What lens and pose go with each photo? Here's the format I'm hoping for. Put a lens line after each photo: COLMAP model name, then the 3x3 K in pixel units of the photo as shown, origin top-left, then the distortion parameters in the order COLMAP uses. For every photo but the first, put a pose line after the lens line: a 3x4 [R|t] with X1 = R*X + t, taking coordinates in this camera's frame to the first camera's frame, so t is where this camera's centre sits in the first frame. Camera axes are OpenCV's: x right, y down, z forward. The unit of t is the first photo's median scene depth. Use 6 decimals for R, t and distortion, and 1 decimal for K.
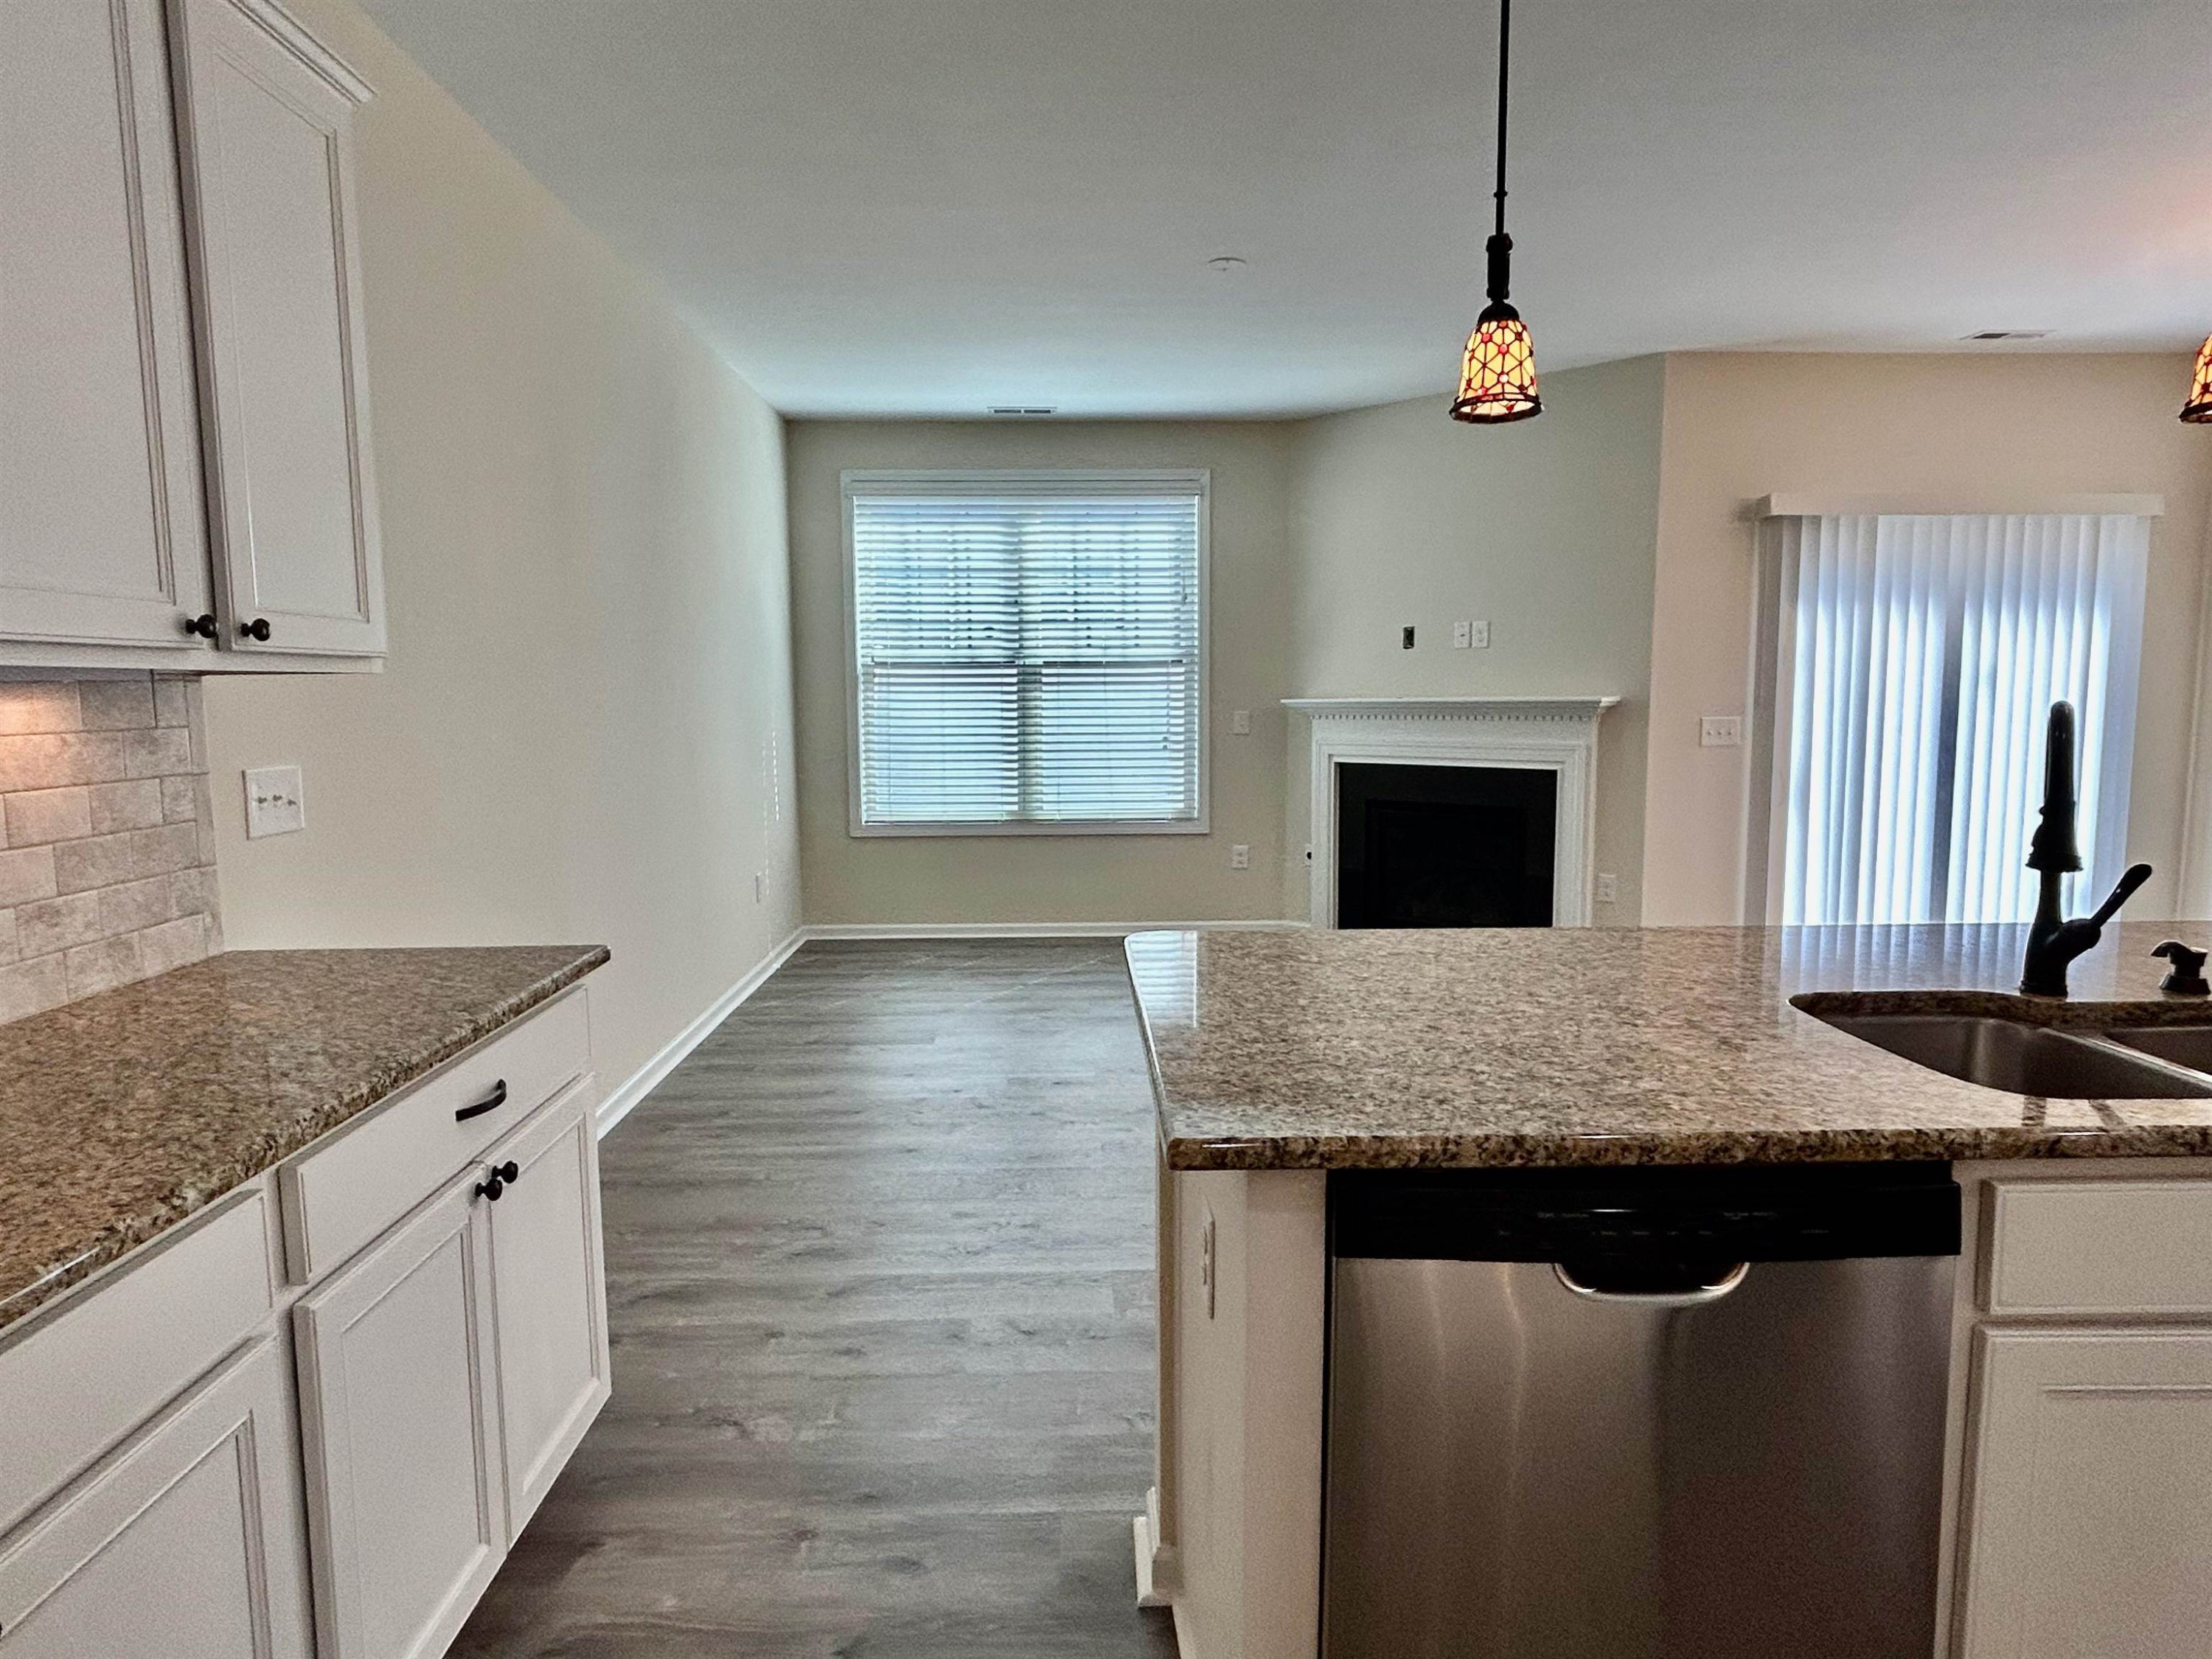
lens RADIAL K [[1308.8, 0, 1120.3], [0, 1308.8, 825.3], [0, 0, 1]] dist [-0.007739, 0.001823]
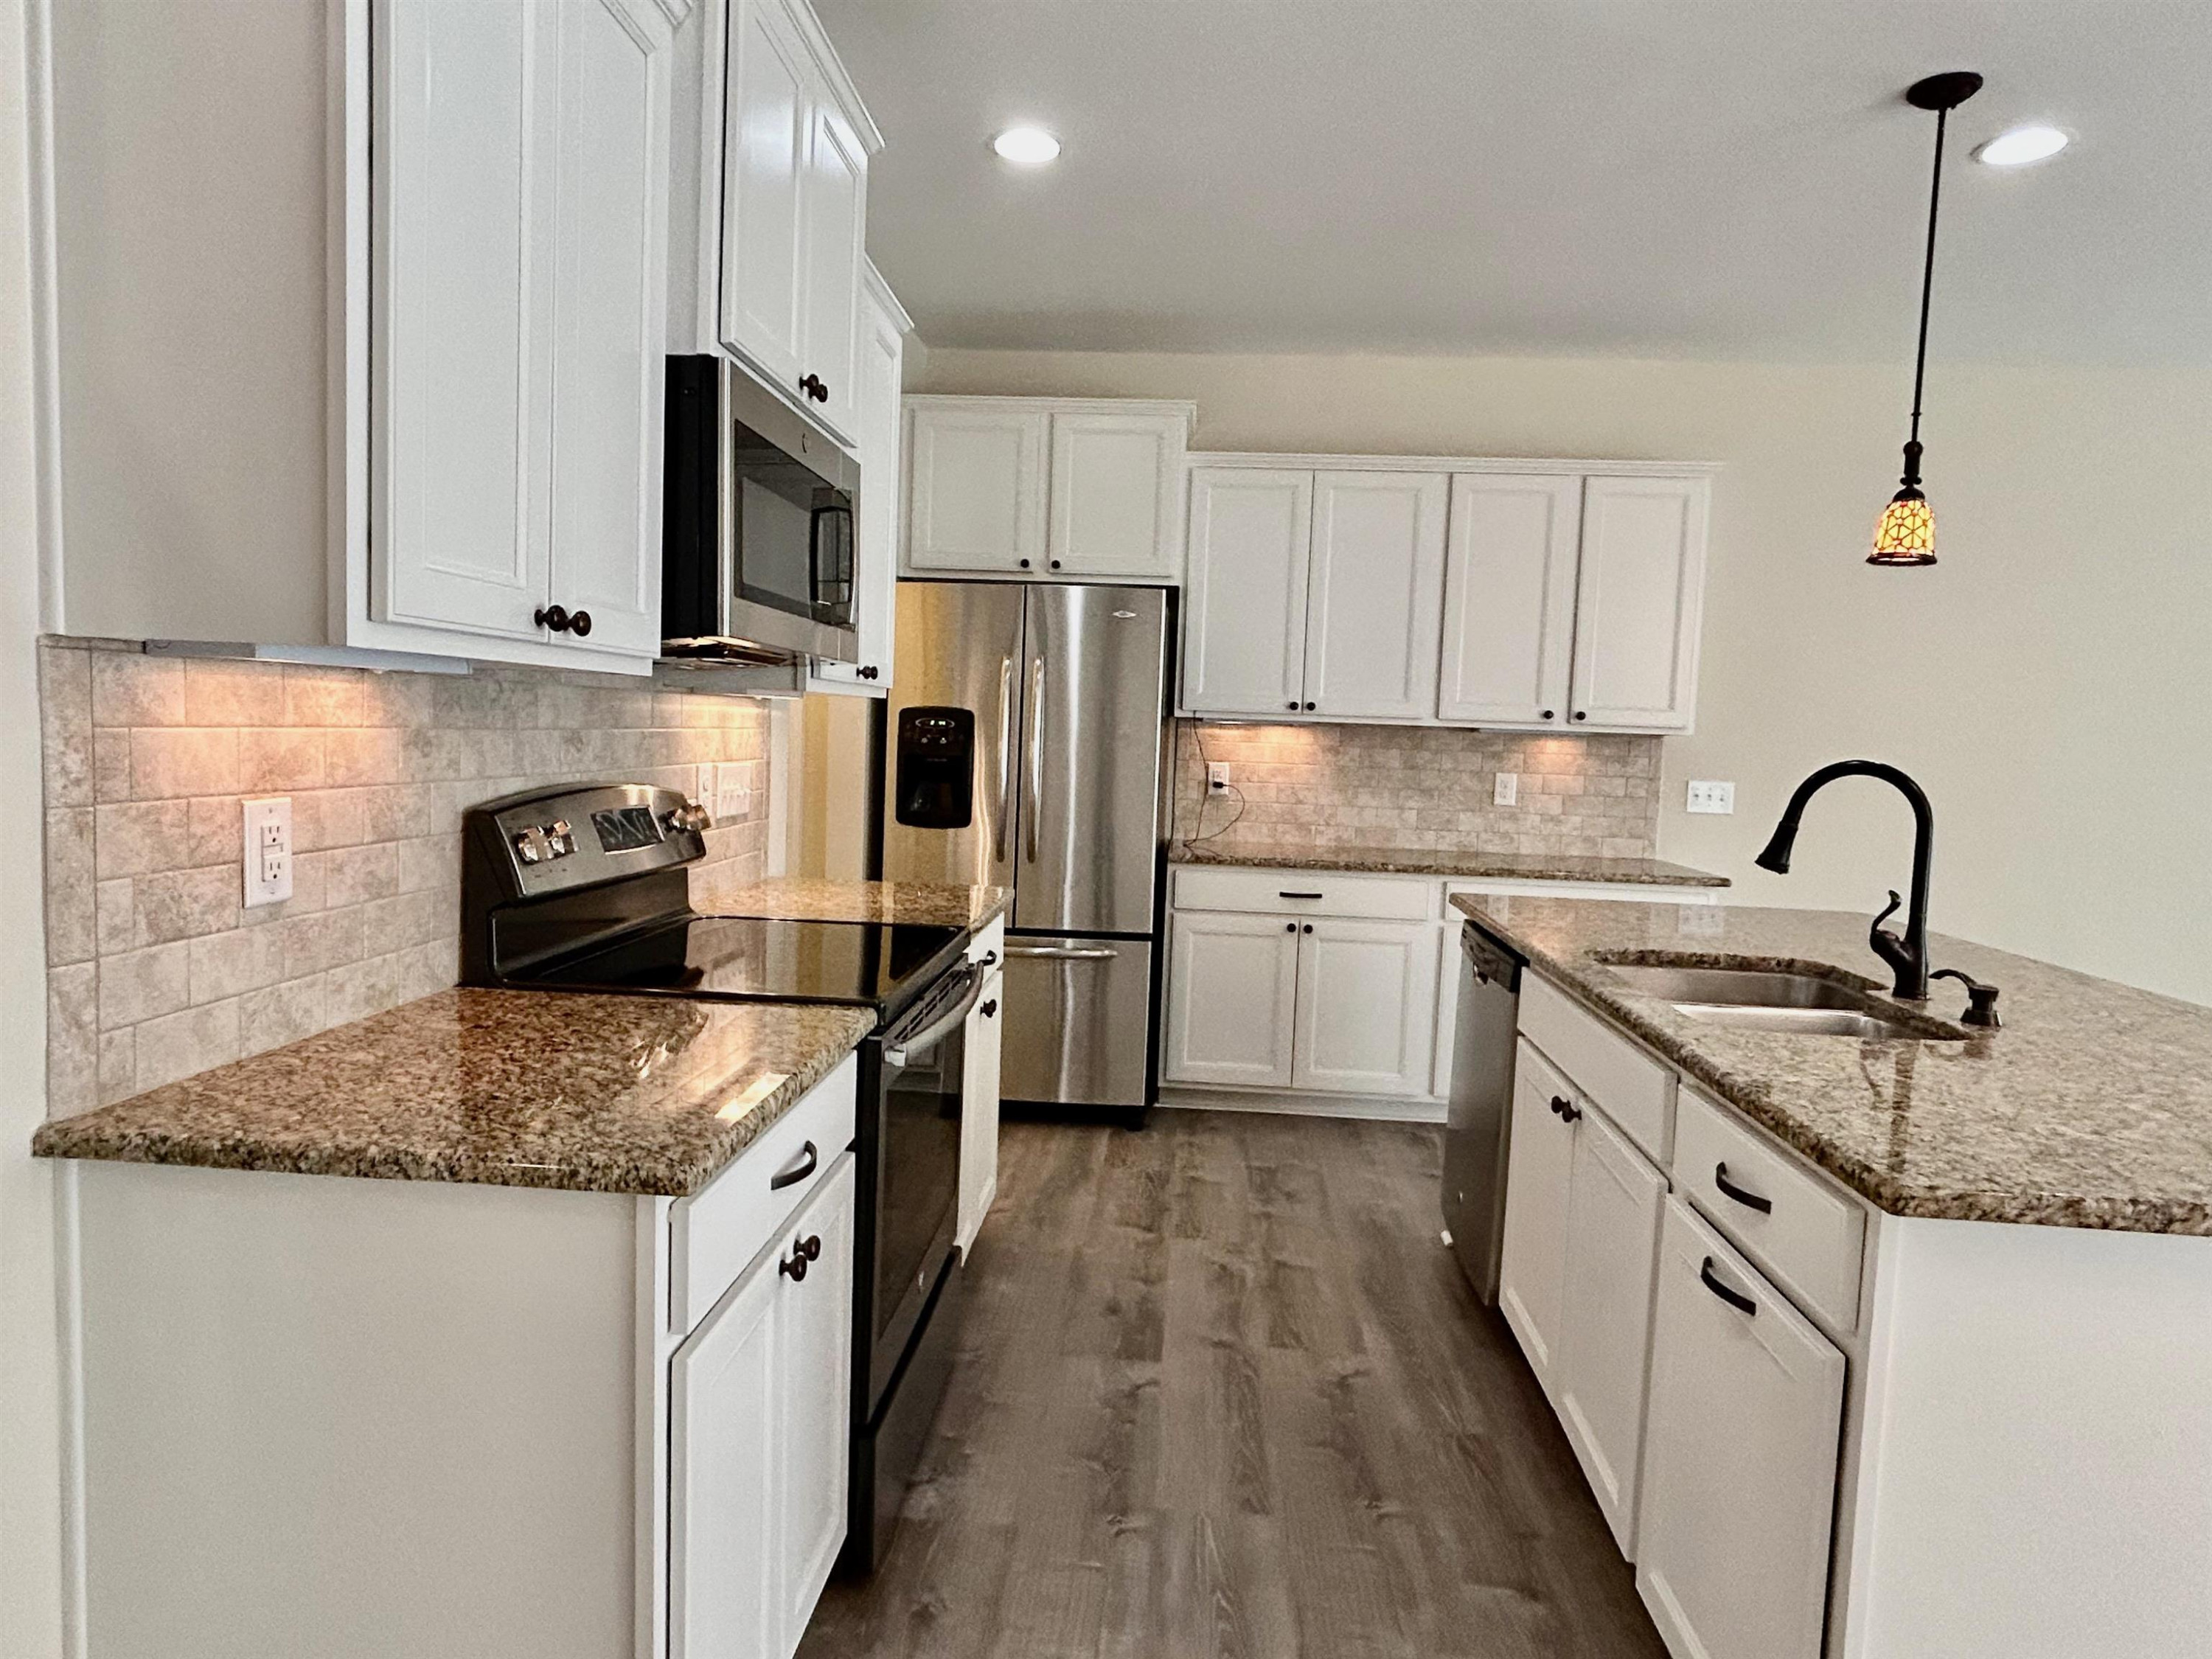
lens RADIAL K [[1308.8, 0, 1086.6], [0, 1308.8, 839.3], [0, 0, 1]] dist [-0.007739, 0.001823]
pose [[-0.119056, 0.086451, -0.989117, 0.525584], [-0.139021, 0.984937, 0.102819, -0.009877], [0.983107, 0.149750, -0.105244, 0.088652]]
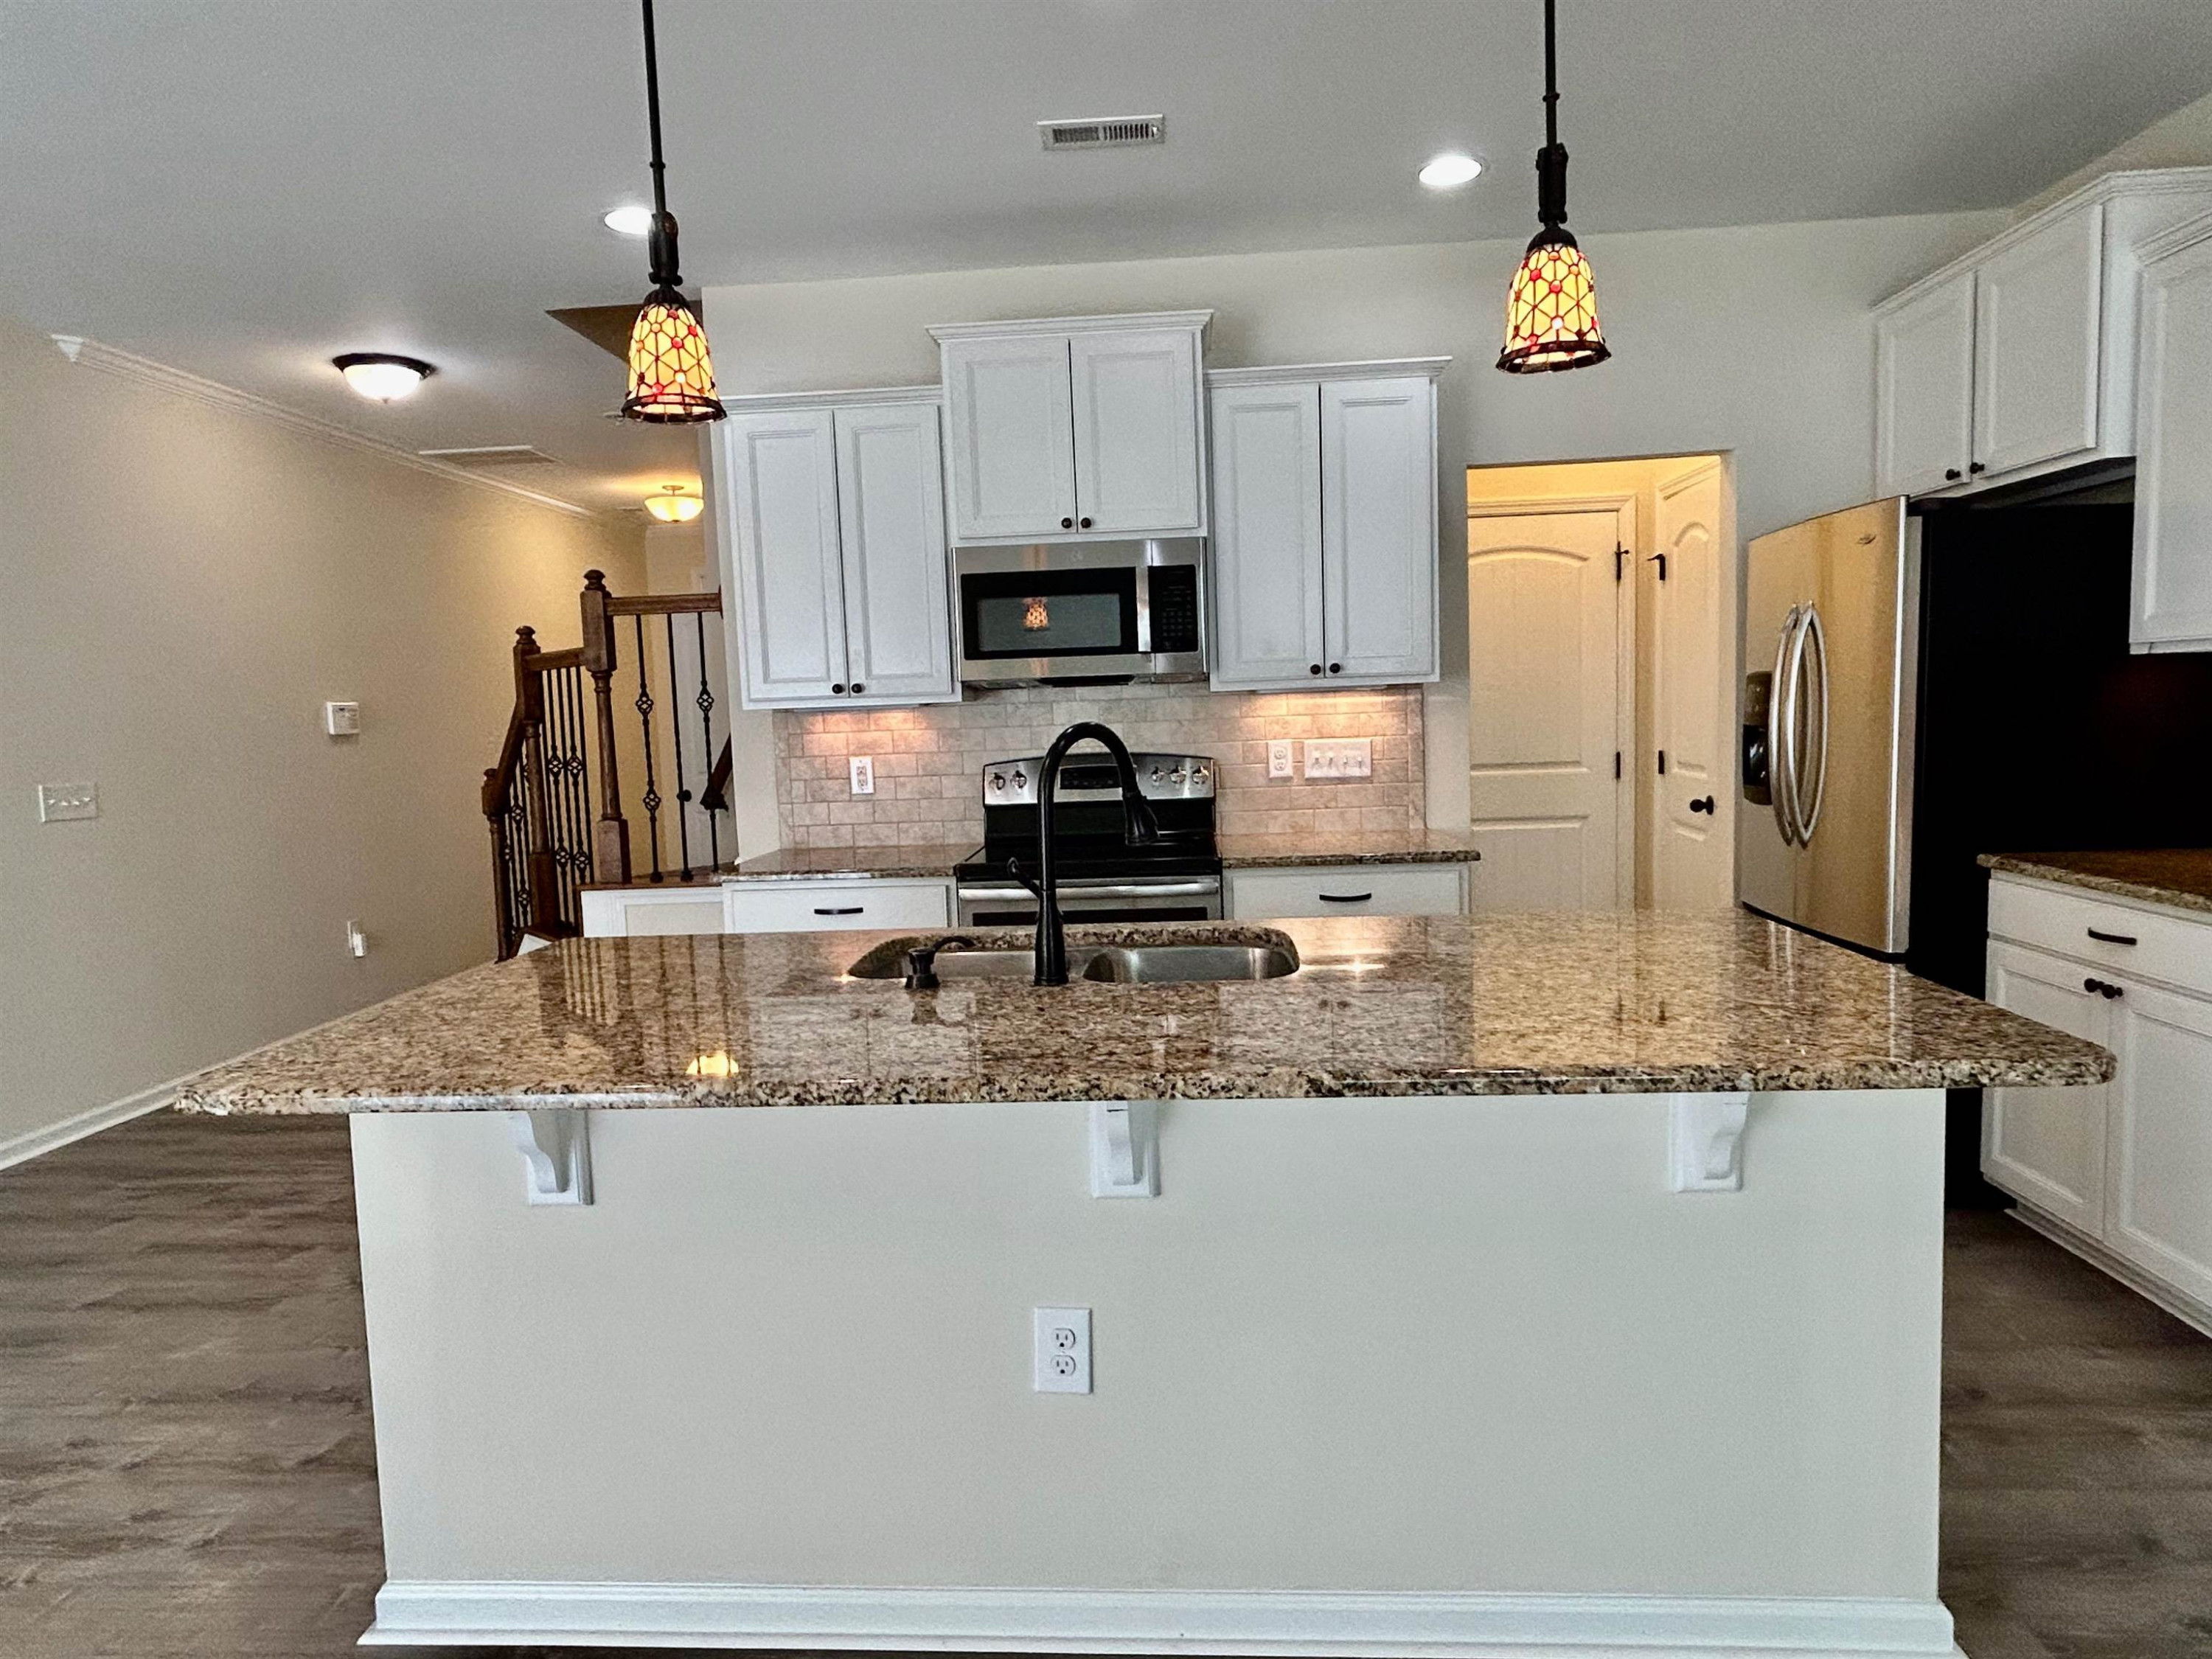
lens RADIAL K [[1308.8, 0, 1105.3], [0, 1308.8, 829.1], [0, 0, 1]] dist [-0.007739, 0.001823]
pose [[-0.993927, 0.033732, 0.104744, 0.139376], [0.053648, 0.979613, 0.193597, -0.056532], [-0.096078, 0.198041, -0.975474, 0.539549]]
